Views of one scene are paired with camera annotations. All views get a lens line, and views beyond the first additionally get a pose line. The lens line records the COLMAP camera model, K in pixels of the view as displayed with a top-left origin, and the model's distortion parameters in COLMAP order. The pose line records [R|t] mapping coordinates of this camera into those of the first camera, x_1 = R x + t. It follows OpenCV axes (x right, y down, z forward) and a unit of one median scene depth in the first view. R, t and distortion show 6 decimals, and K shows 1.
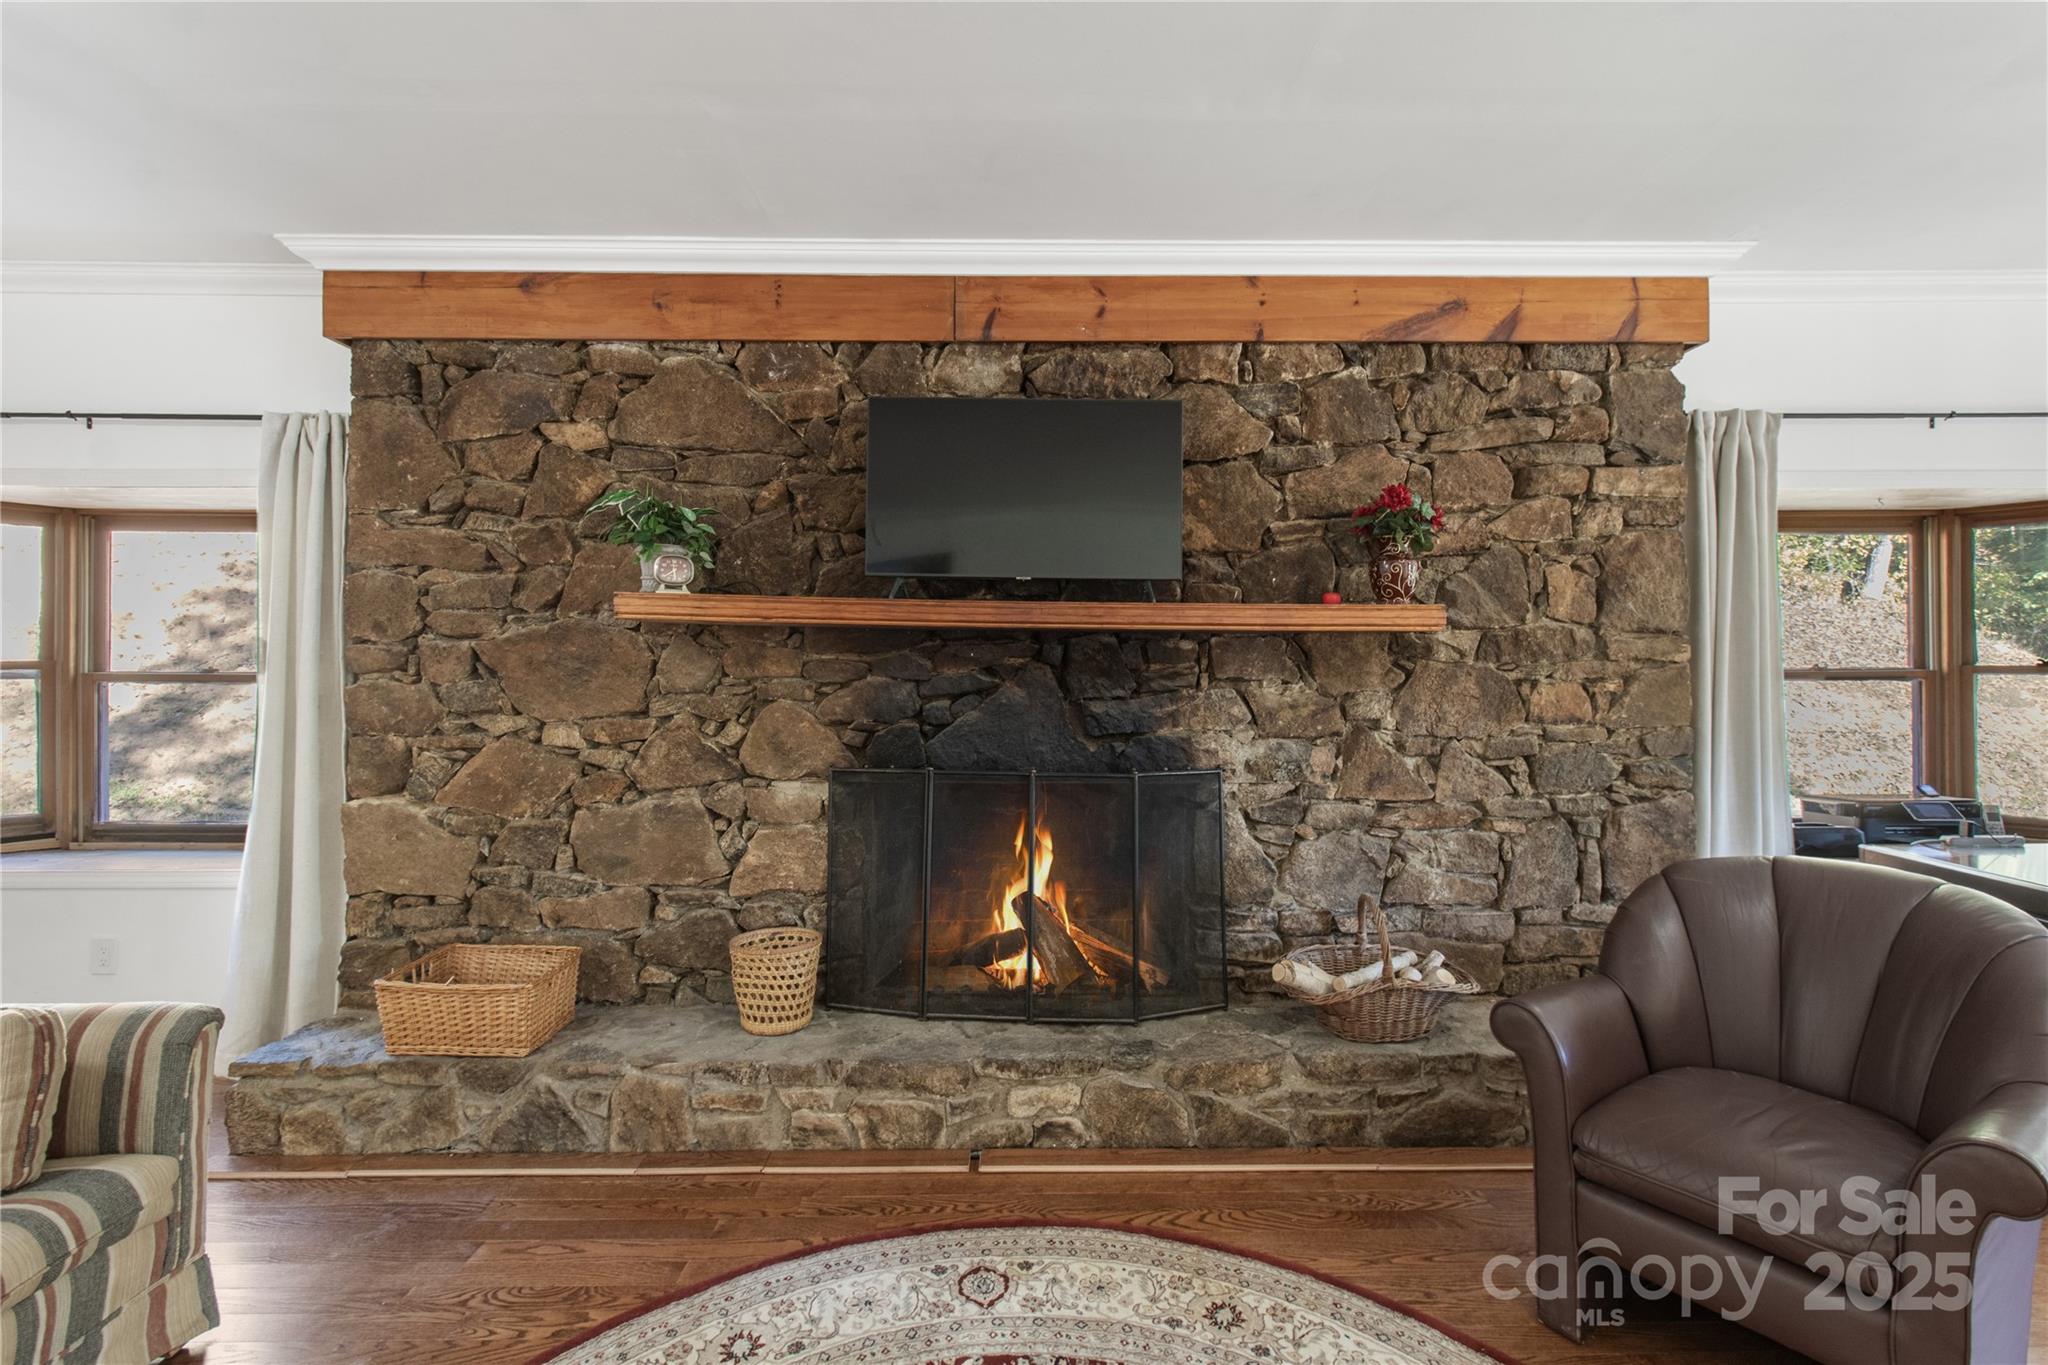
lens RADIAL K [[937.2, 0, 1025.3], [0, 937.2, 652.3], [0, 0, 1]] dist [0.000165, 0.000091]
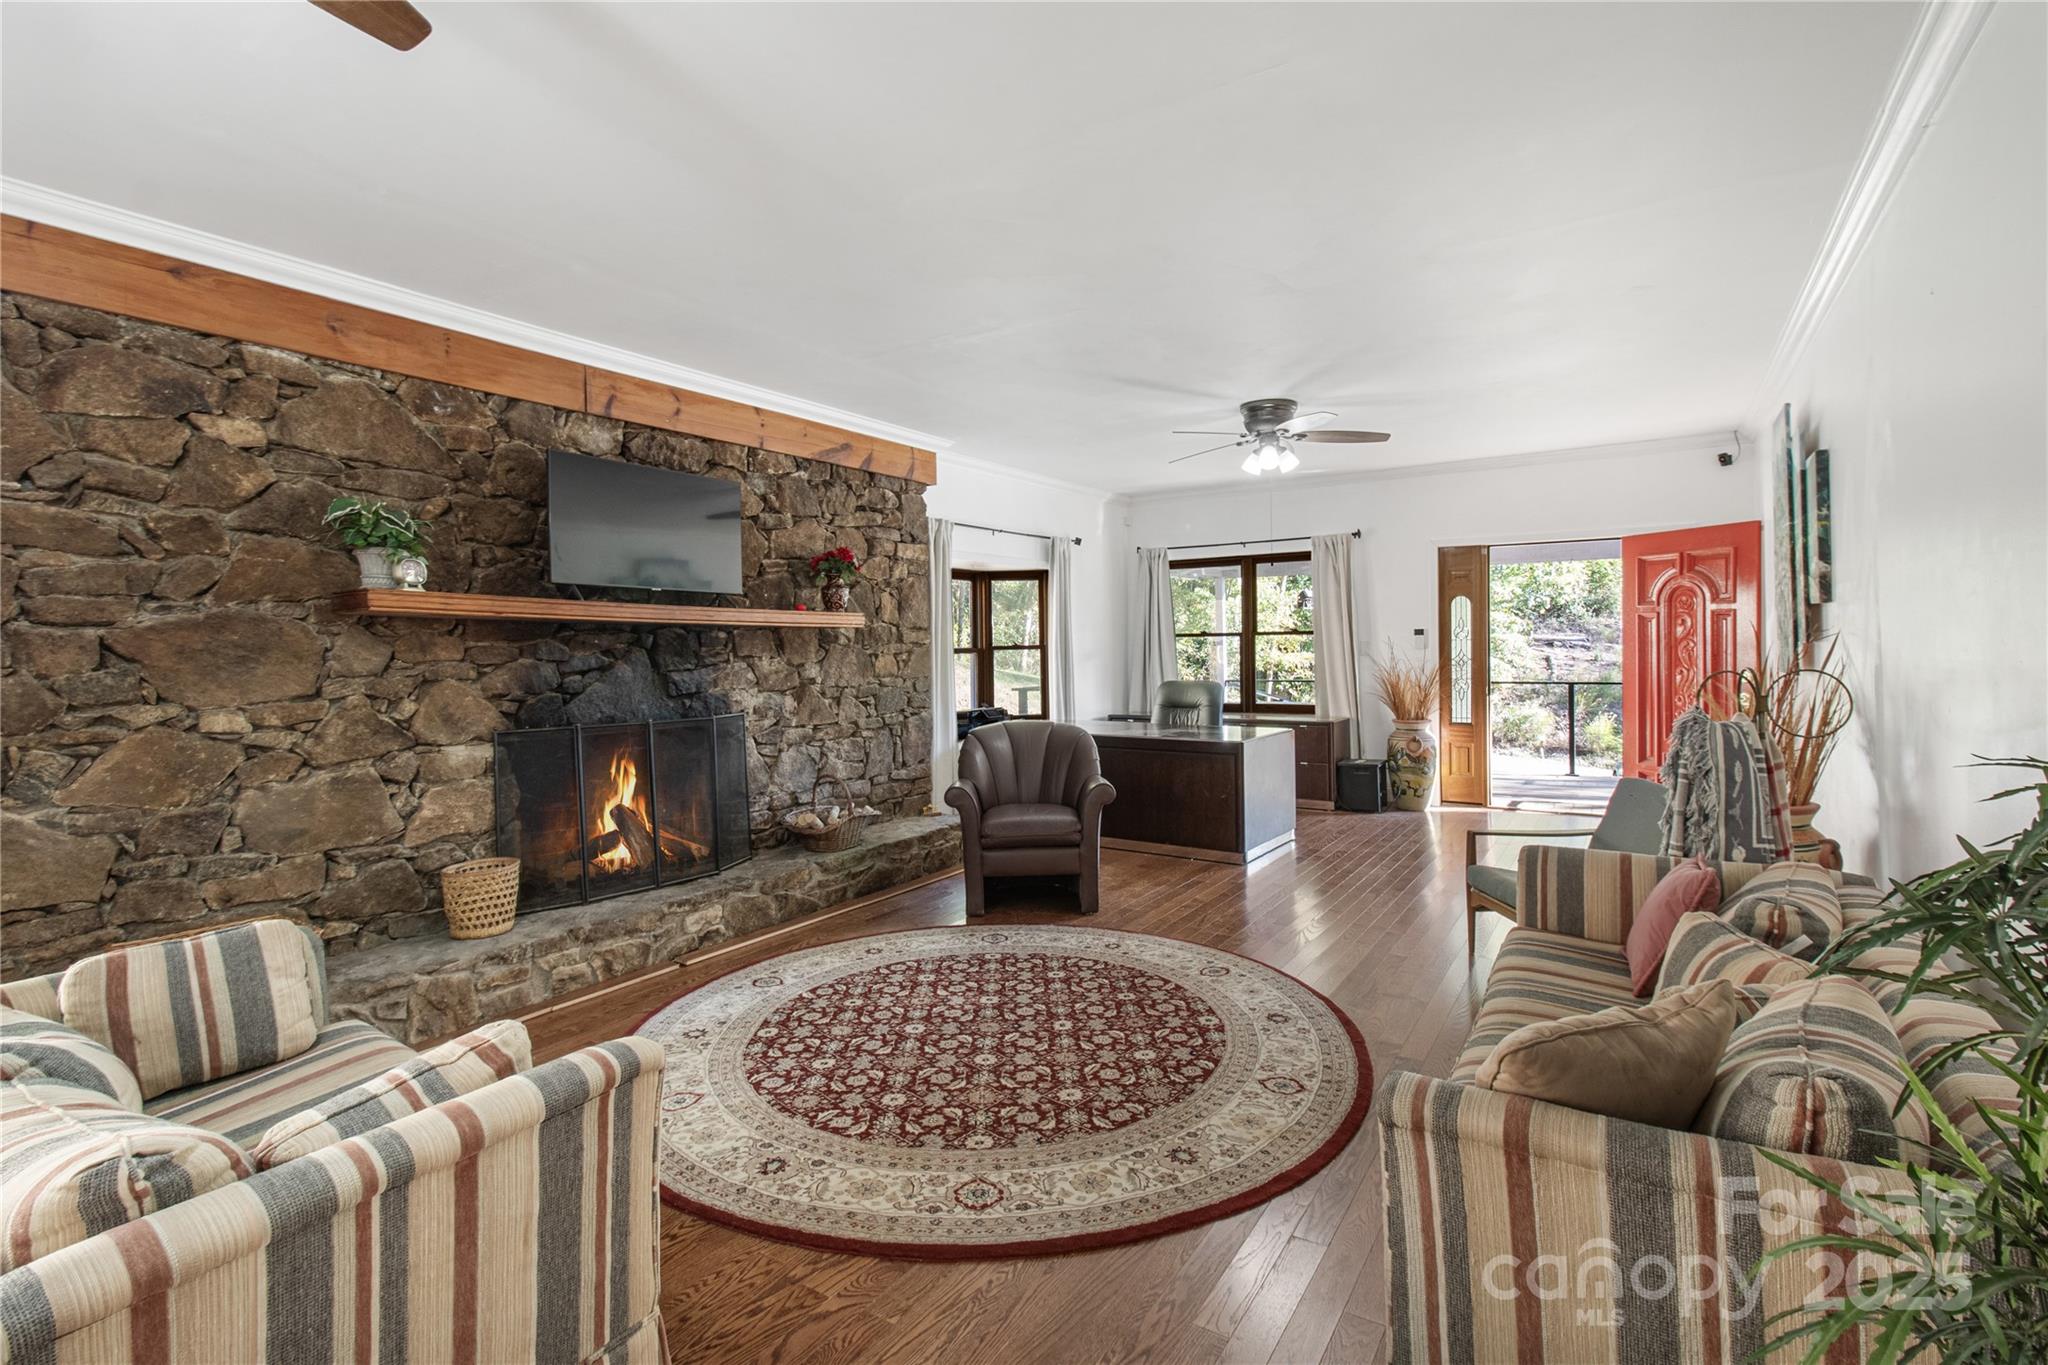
lens RADIAL K [[937.2, 0, 1025.3], [0, 937.2, 652.3], [0, 0, 1]] dist [0.000165, 0.000091]
pose [[0.567311, -0.013048, 0.823400, -0.835530], [-0.000246, 0.999872, 0.016014, -0.004130], [-0.823503, -0.009288, 0.567235, -0.305772]]
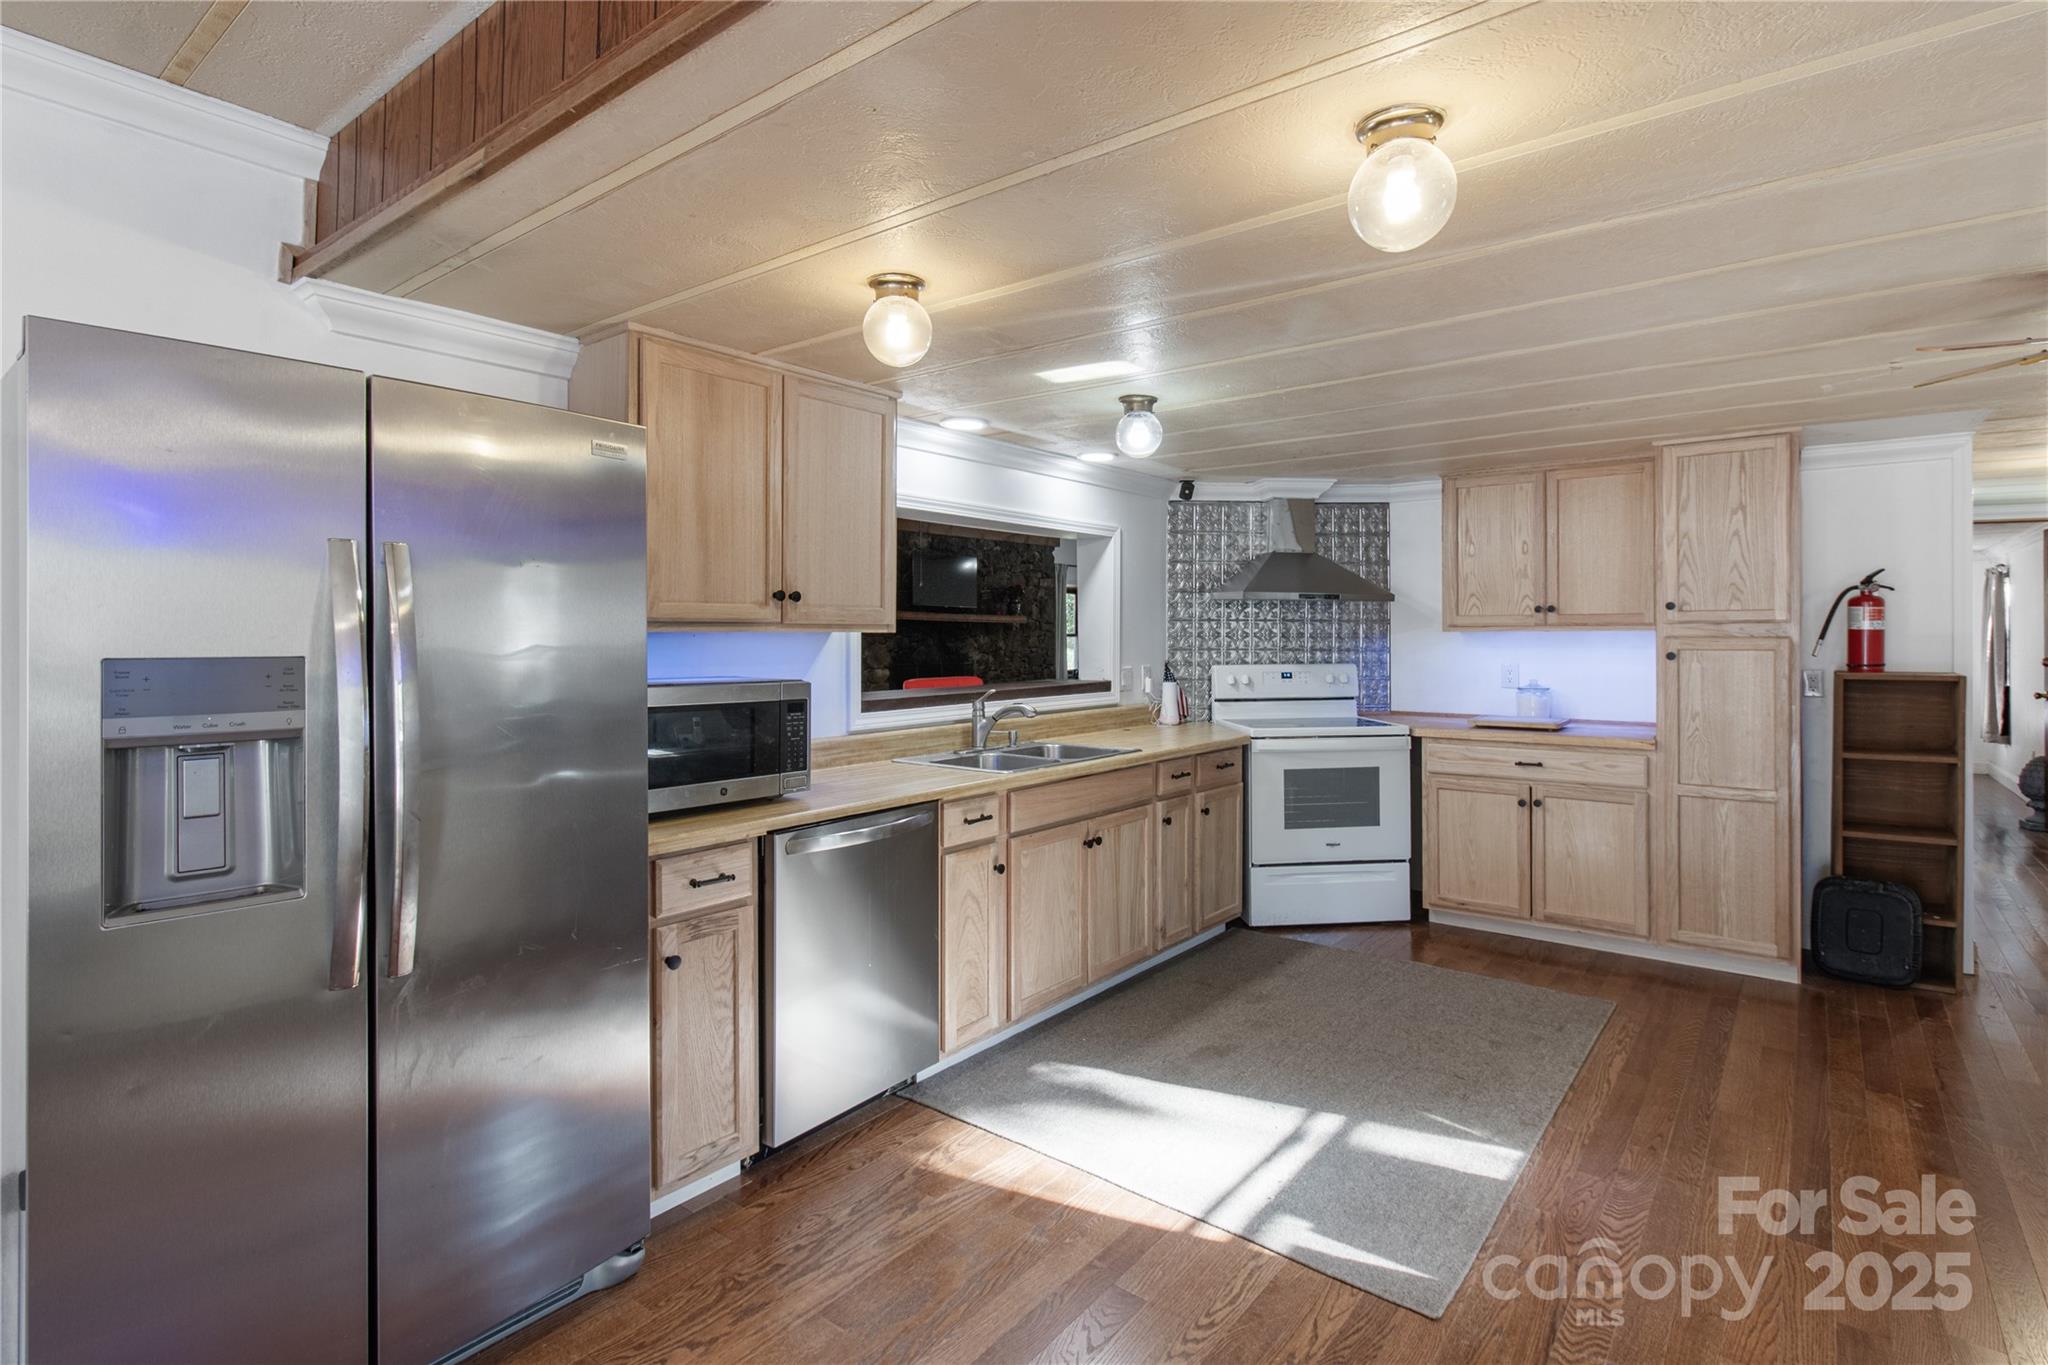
lens RADIAL K [[990.8, 0, 1030.7], [0, 990.8, 635.2], [0, 0, 1]] dist [-0.000633, -0.000198]
pose [[0.633654, -0.001597, 0.773615, -2.477612], [-0.016575, 0.999740, 0.015640, -0.034806], [-0.773439, -0.022733, 0.633463, -1.473696]]
